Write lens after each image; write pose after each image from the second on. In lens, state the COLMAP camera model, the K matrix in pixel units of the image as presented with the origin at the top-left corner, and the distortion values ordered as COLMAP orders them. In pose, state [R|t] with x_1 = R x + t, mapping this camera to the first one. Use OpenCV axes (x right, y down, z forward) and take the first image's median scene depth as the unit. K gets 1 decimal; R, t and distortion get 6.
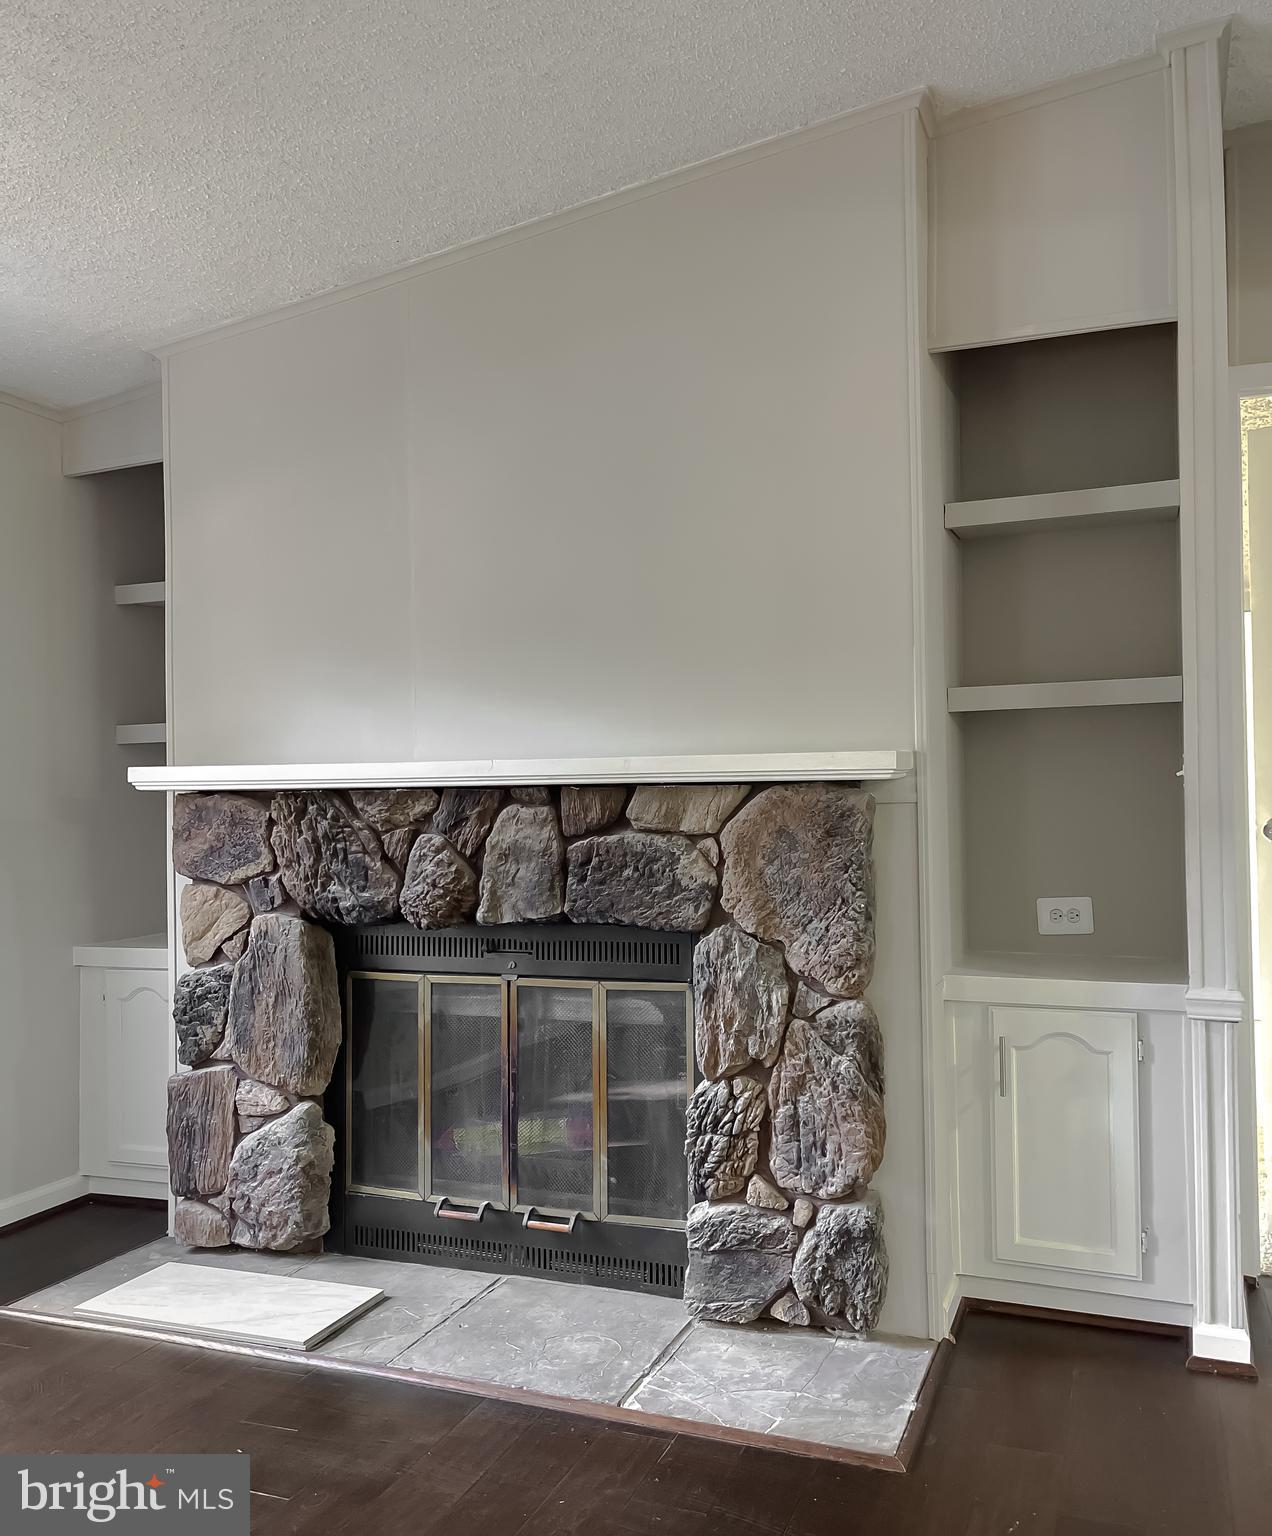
lens RADIAL K [[1285.4, 0, 636.0], [0, 1285.4, 768.0], [0, 0, 1]] dist [0.007596, 0.001794]
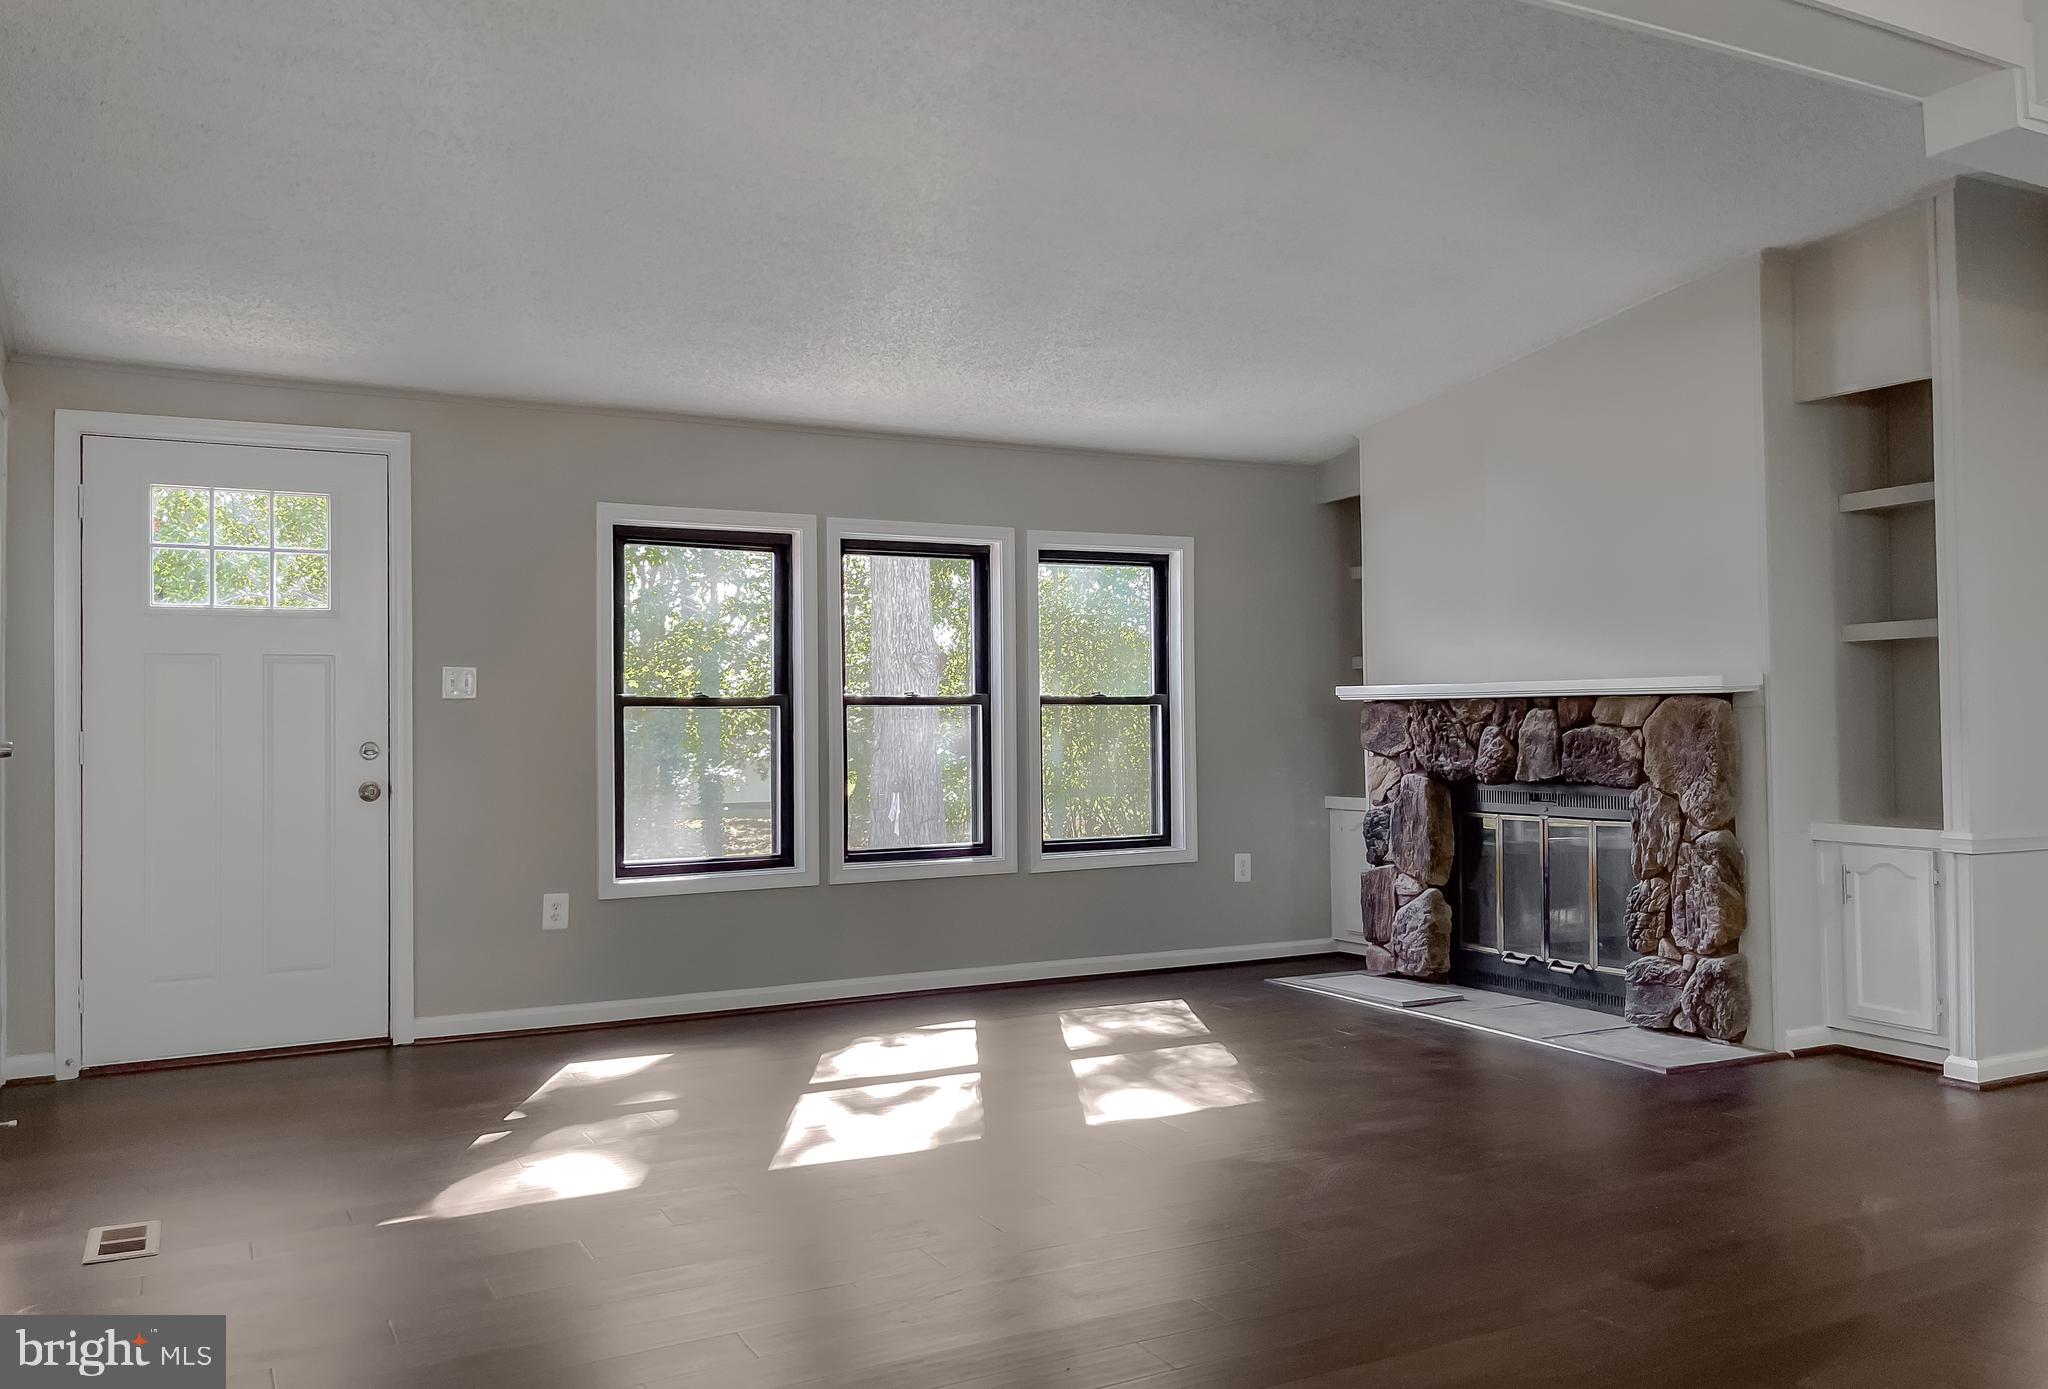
lens RADIAL K [[1956.0, 0, 1024.0], [0, 1956.0, 694.5], [0, 0, 1]] dist [0.002258, 0.002241]
pose [[0.767825, -0.005992, -0.640631, 0.988695], [0.024057, 0.999521, 0.019485, -0.052576], [0.640208, -0.030373, 0.767601, -1.304150]]
